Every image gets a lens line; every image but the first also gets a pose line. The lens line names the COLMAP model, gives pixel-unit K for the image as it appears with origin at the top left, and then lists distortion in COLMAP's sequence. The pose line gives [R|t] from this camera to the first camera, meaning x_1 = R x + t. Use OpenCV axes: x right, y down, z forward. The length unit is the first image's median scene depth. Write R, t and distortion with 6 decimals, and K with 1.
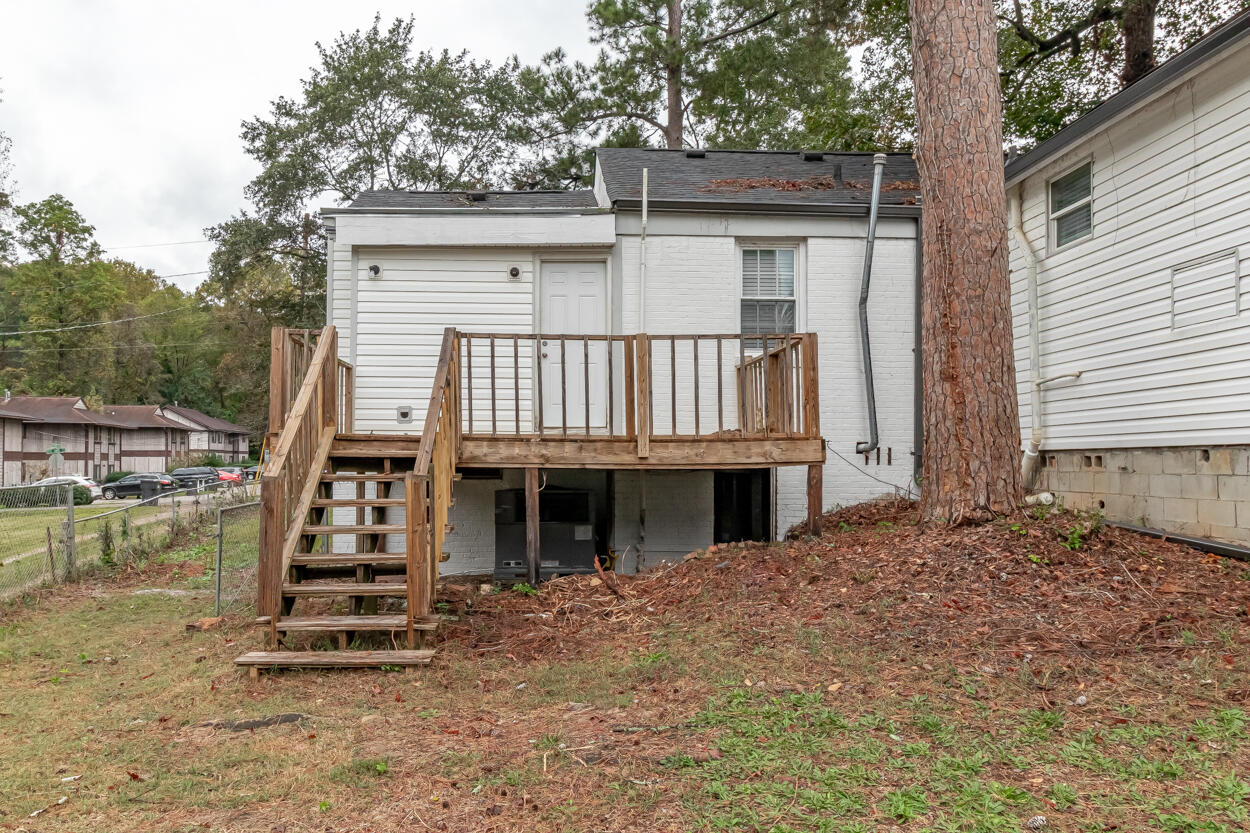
lens RADIAL K [[863.6, 0, 625.0], [0, 863.6, 416.5], [0, 0, 1]] dist [-0.003185, -0.002219]
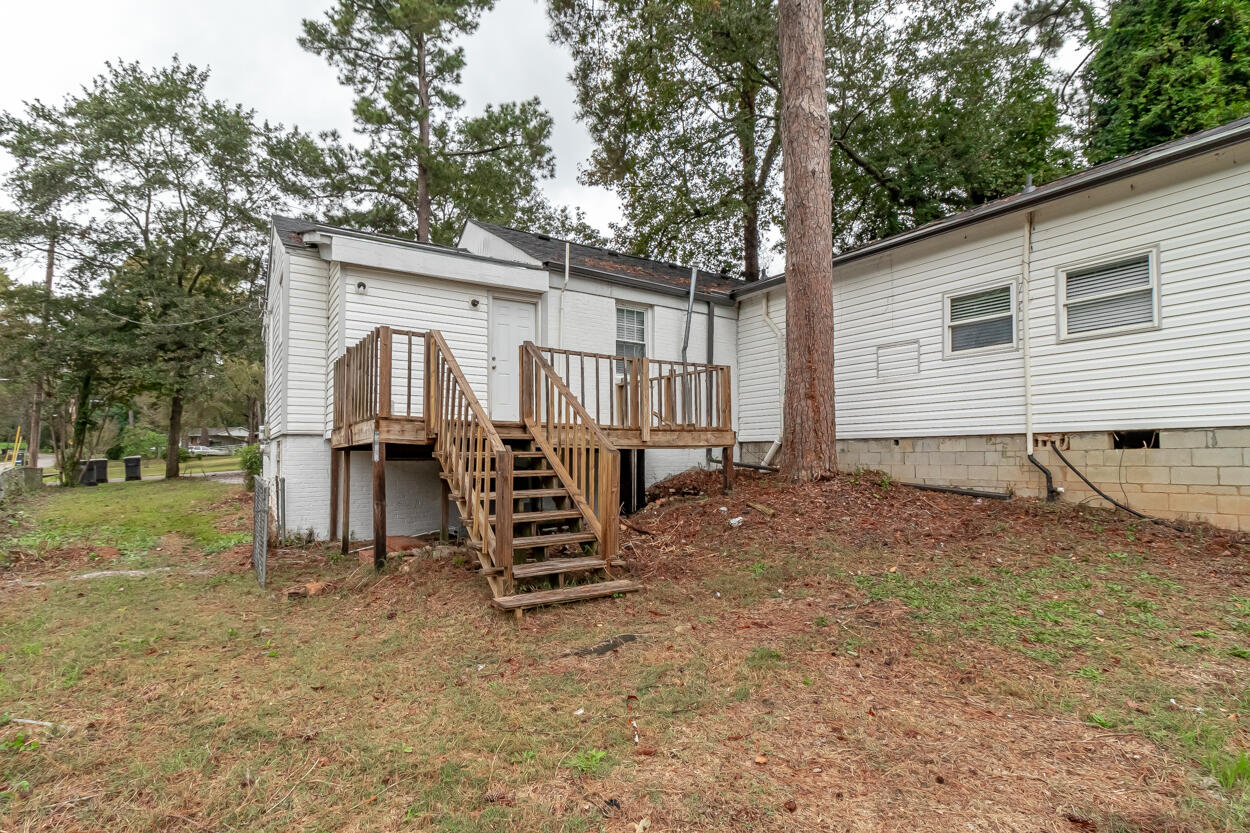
lens RADIAL K [[577.0, 0, 625.0], [0, 577.0, 416.5], [0, 0, 1]] dist [0.006802, -0.000612]
pose [[0.861425, 0.030931, 0.506941, -0.369088], [-0.023942, 0.999507, -0.020302, 0.018754], [-0.507320, 0.005352, 0.861741, 0.120129]]
